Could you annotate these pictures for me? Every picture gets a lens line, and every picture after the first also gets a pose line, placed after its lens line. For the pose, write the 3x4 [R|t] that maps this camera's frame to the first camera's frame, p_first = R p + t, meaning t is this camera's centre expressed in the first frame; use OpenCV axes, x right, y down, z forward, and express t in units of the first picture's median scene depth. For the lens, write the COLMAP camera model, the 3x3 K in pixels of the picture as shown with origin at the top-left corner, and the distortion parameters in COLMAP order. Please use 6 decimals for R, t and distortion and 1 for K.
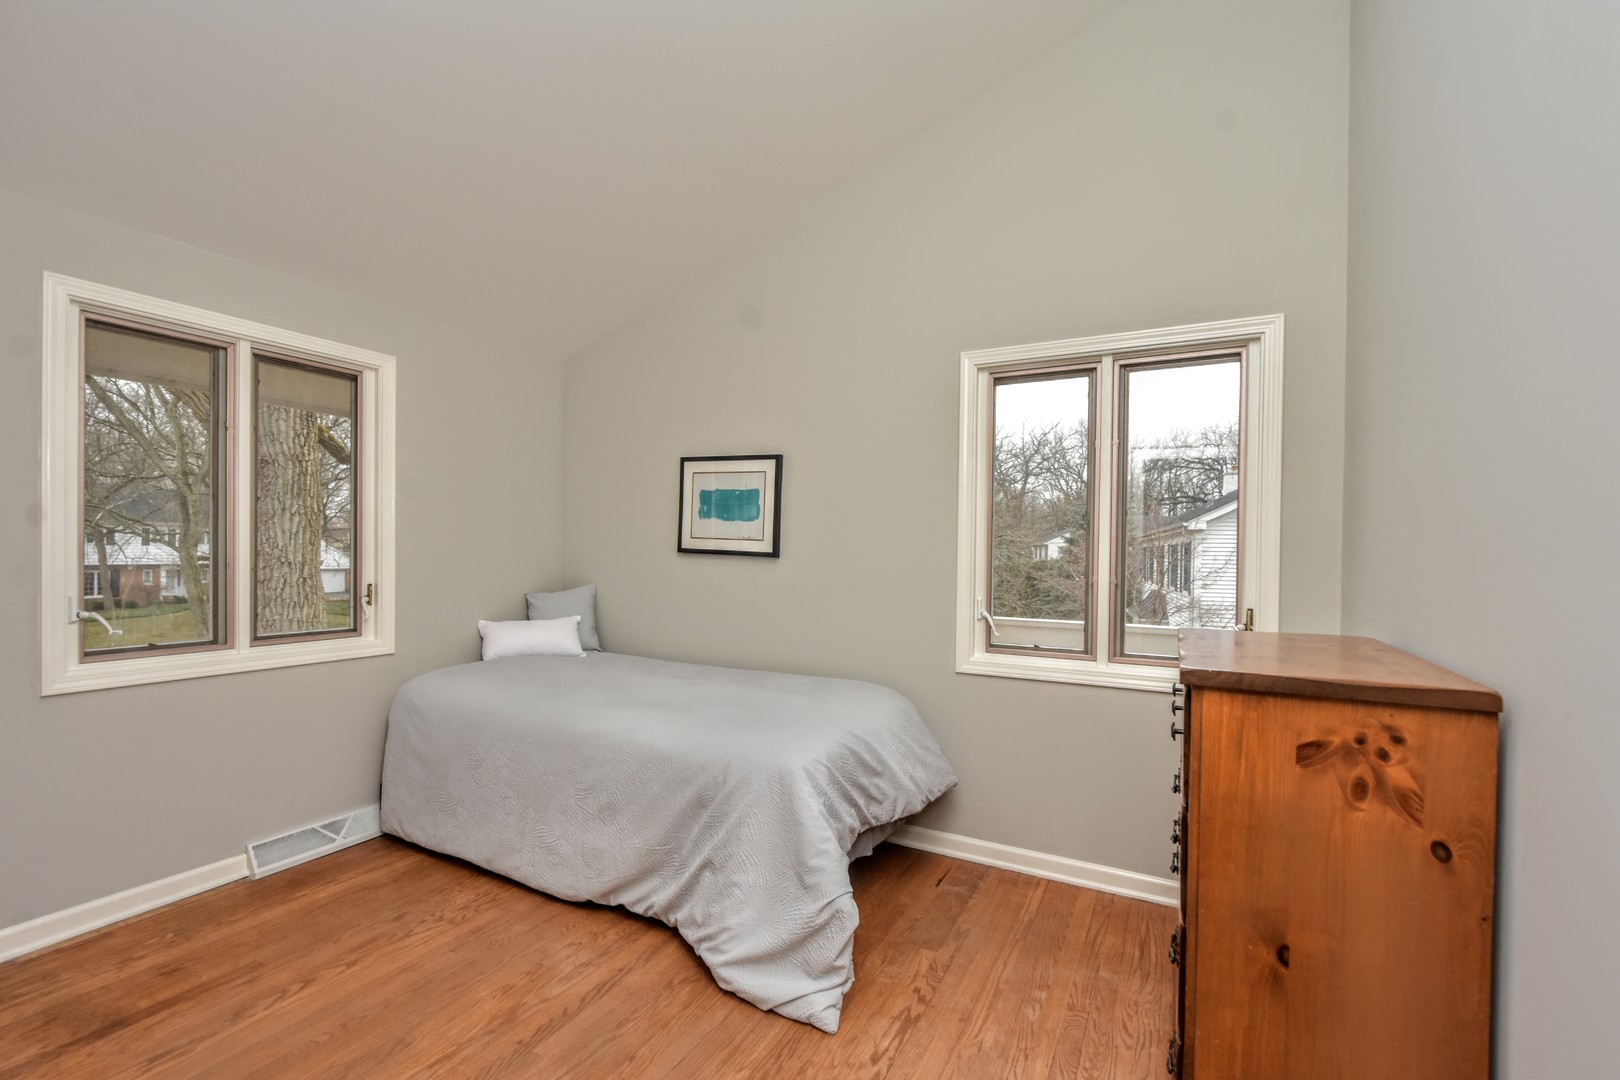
lens RADIAL K [[709.8, 0, 810.6], [0, 709.8, 556.4], [0, 0, 1]] dist [0.001619, -0.001479]
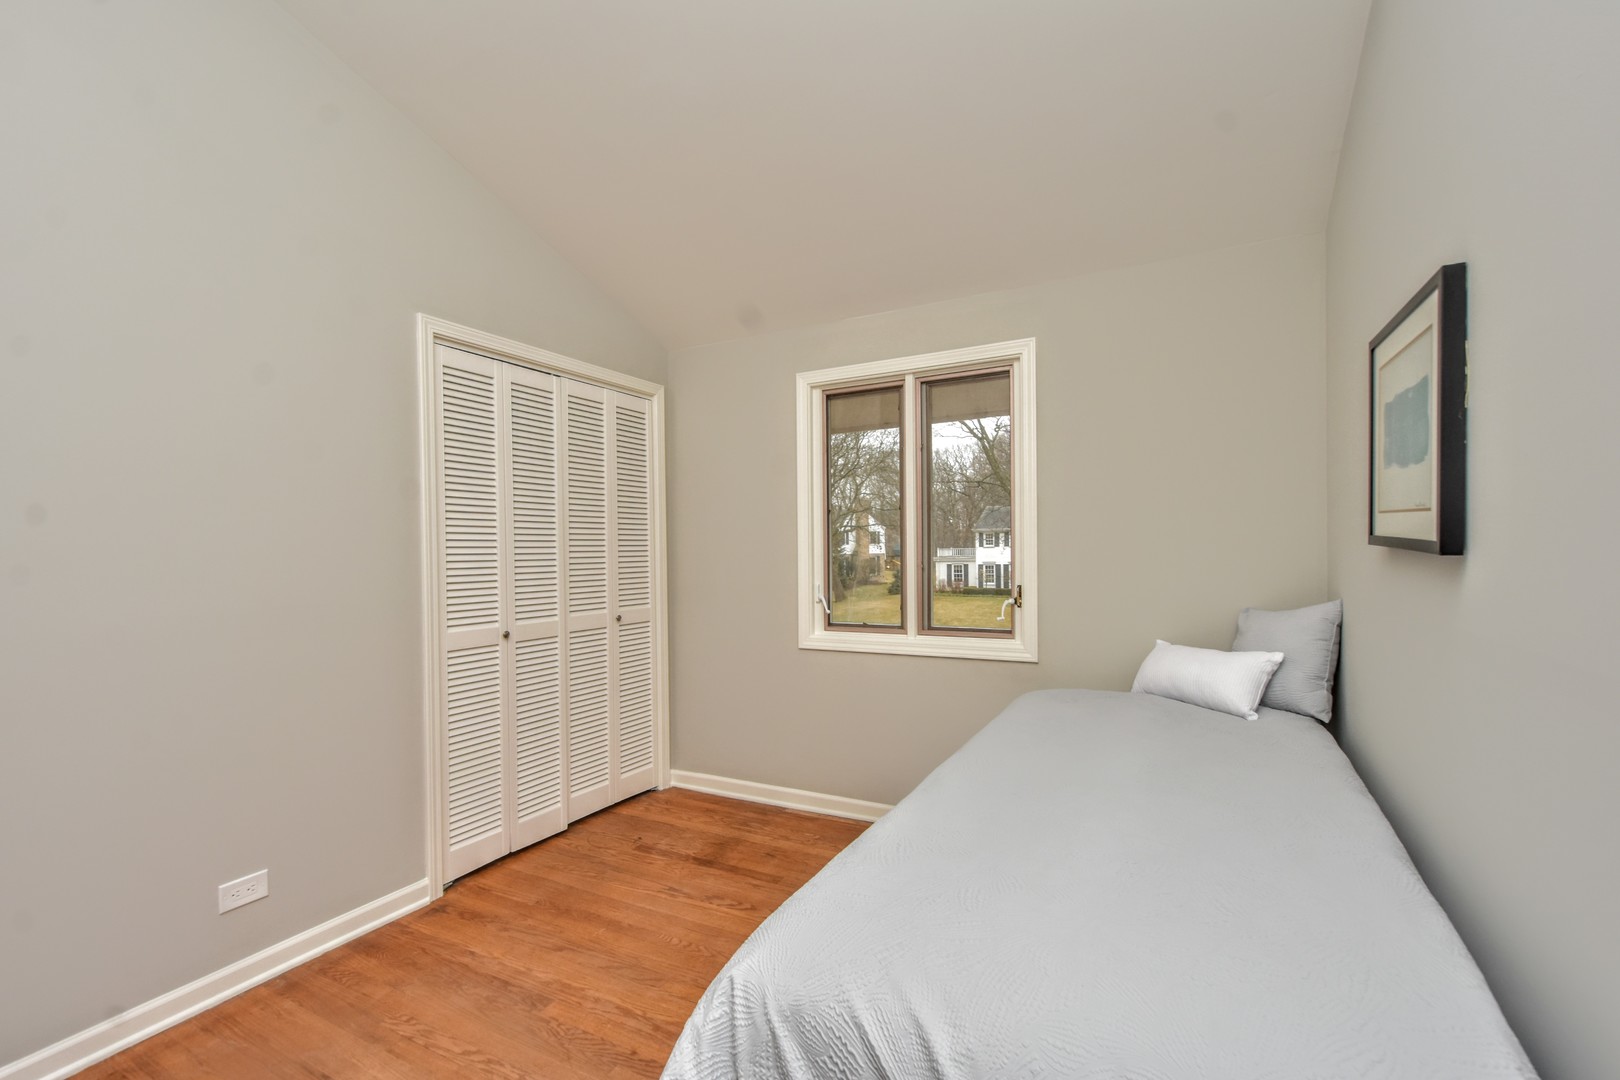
lens RADIAL K [[709.8, 0, 810.6], [0, 709.8, 556.4], [0, 0, 1]] dist [0.001619, -0.001479]
pose [[-0.003122, -0.002891, -0.999991, 0.412976], [0.007392, 0.999968, -0.002914, 0.001410], [0.999968, -0.007401, -0.003101, 0.902730]]
